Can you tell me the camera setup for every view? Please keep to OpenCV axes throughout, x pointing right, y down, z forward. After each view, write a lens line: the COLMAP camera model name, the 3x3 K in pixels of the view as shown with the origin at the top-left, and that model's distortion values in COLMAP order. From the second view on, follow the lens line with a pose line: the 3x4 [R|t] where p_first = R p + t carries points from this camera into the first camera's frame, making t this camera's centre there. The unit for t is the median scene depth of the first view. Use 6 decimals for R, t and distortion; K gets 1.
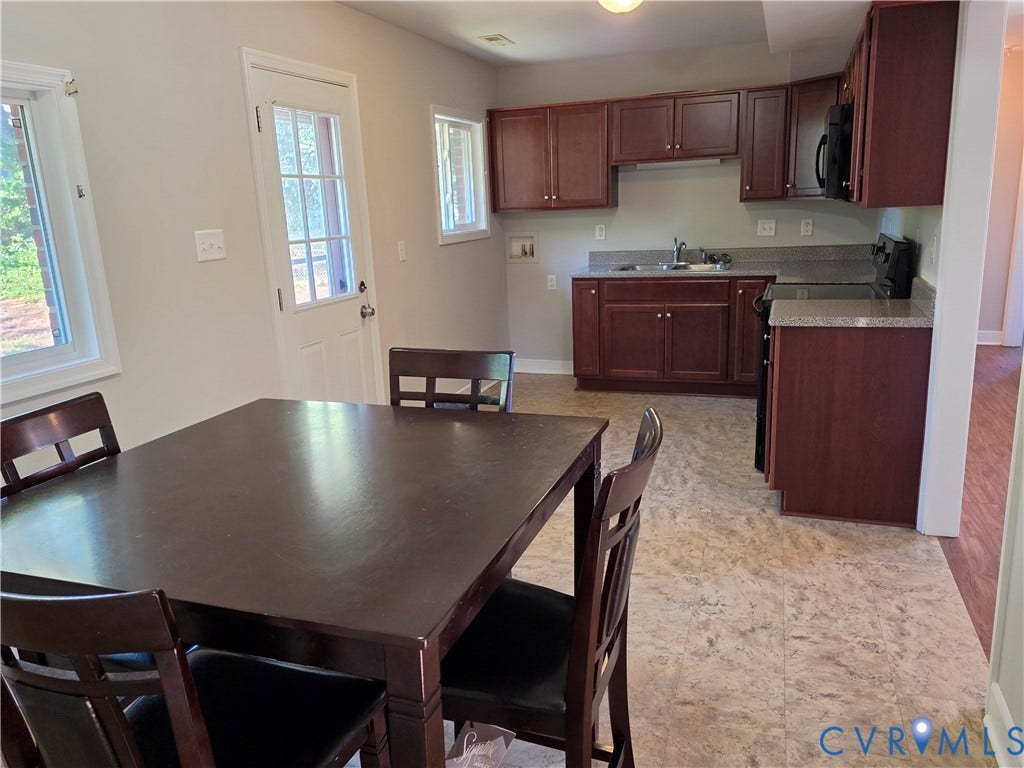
lens RADIAL K [[771.7, 0, 510.0], [0, 771.7, 393.8], [0, 0, 1]] dist [0.095498, -0.074591]
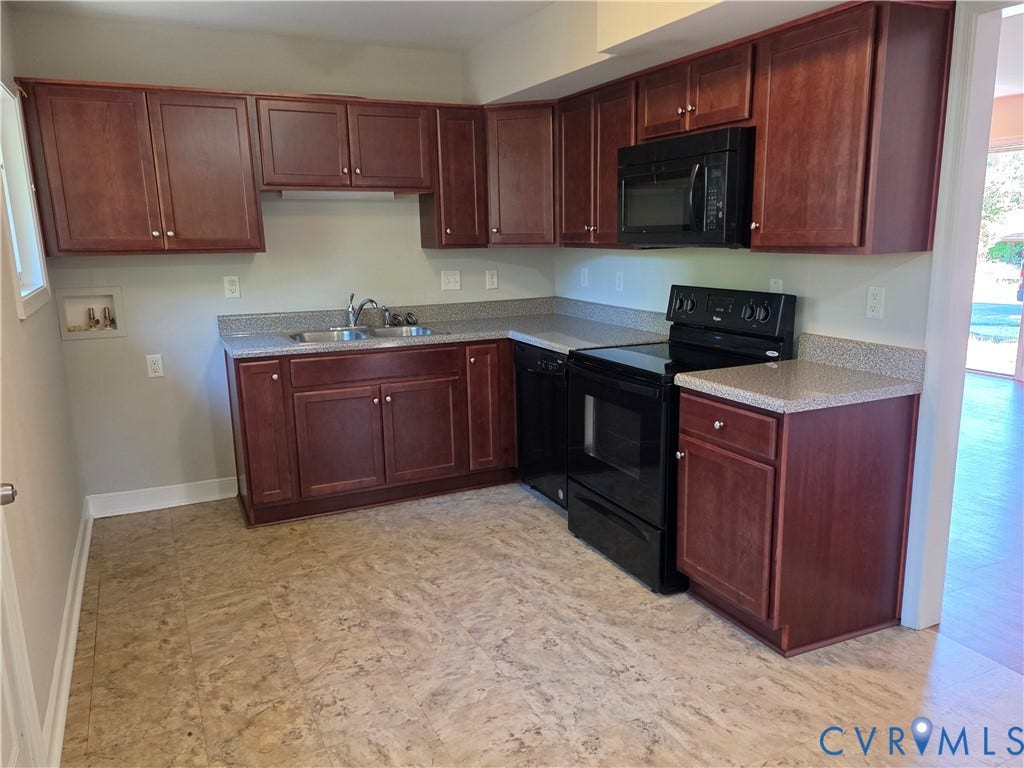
lens RADIAL K [[771.7, 0, 531.4], [0, 771.7, 397.2], [0, 0, 1]] dist [0.095498, -0.074591]
pose [[0.710655, -0.123060, 0.692695, -0.197980], [0.159832, 0.987079, 0.011383, -0.086895], [-0.685145, 0.102626, 0.721141, 0.371103]]
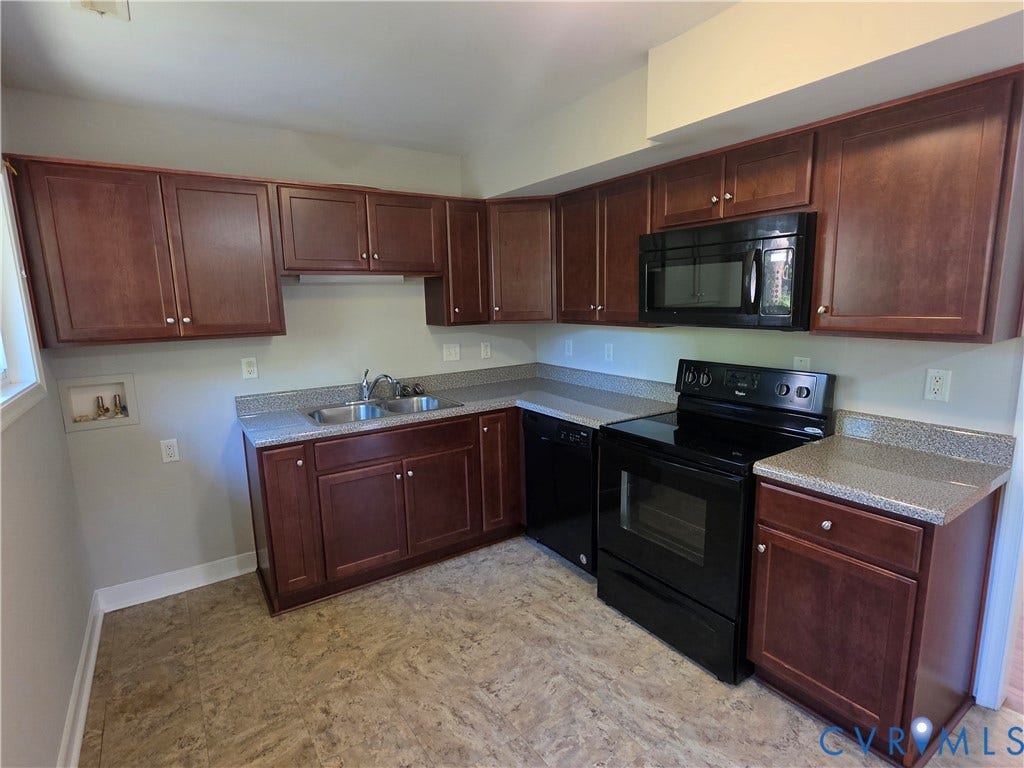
lens RADIAL K [[524.6, 0, 520.9], [0, 524.6, 388.3], [0, 0, 1]] dist [-0.001409, 0.003549]
pose [[0.602225, -0.110648, 0.790621, -0.118526], [0.192164, 0.981321, -0.009037, -0.152691], [-0.774854, 0.157371, 0.612239, 0.577888]]
